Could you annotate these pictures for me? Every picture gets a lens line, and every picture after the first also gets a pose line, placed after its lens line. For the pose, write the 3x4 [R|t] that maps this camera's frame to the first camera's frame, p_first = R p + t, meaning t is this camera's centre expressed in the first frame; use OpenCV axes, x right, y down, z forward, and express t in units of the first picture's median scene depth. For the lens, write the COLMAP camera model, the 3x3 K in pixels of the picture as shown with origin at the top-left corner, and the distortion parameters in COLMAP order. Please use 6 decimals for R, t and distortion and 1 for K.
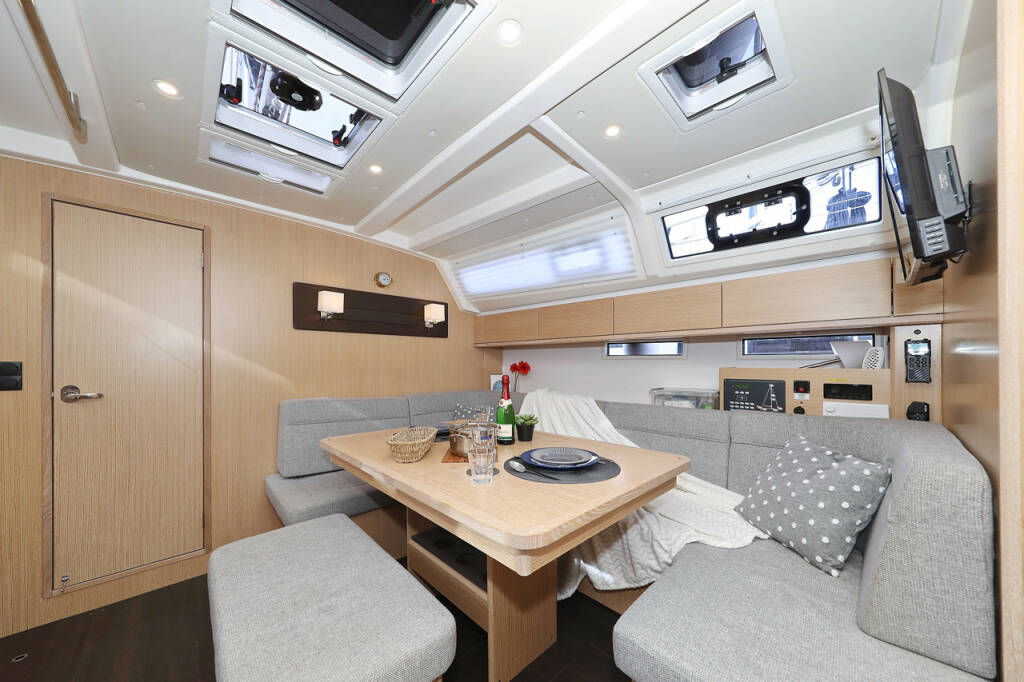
lens RADIAL K [[356.7, 0, 512.1], [0, 356.7, 364.9], [0, 0, 1]] dist [0.001569, 0.000014]
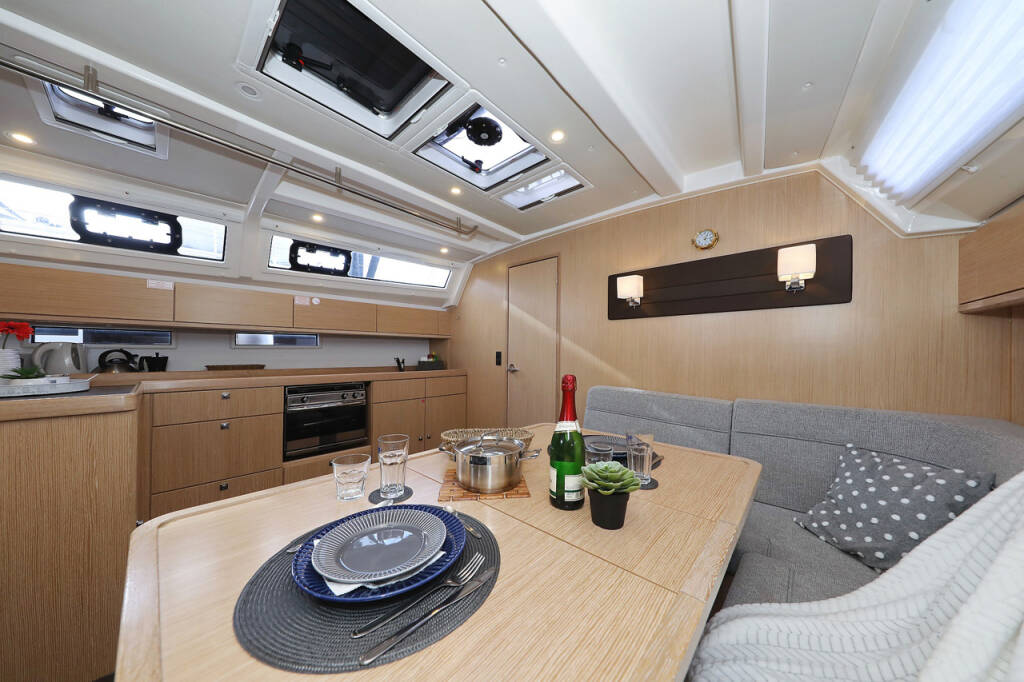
lens RADIAL K [[334.6, 0, 521.5], [0, 334.6, 351.3], [0, 0, 1]] dist [0.000564, 0.000018]
pose [[0.056963, 0.000148, -0.998376, 0.371100], [-0.000594, 1.000000, 0.000114, -0.006305], [0.998376, 0.000586, 0.056963, 0.689384]]
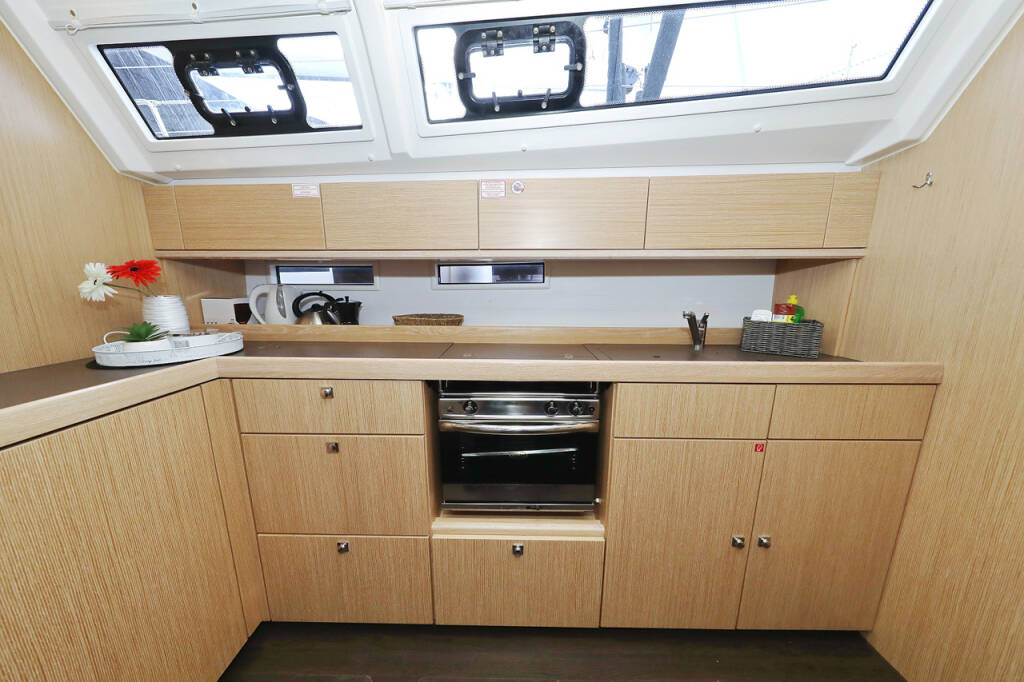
lens RADIAL K [[334.6, 0, 521.5], [0, 334.6, 351.3], [0, 0, 1]] dist [0.000564, 0.000018]
pose [[-0.698754, 0.152762, -0.698861, -0.436620], [0.007359, 0.978416, 0.206512, -0.033913], [0.715324, 0.139158, -0.684797, 0.446802]]
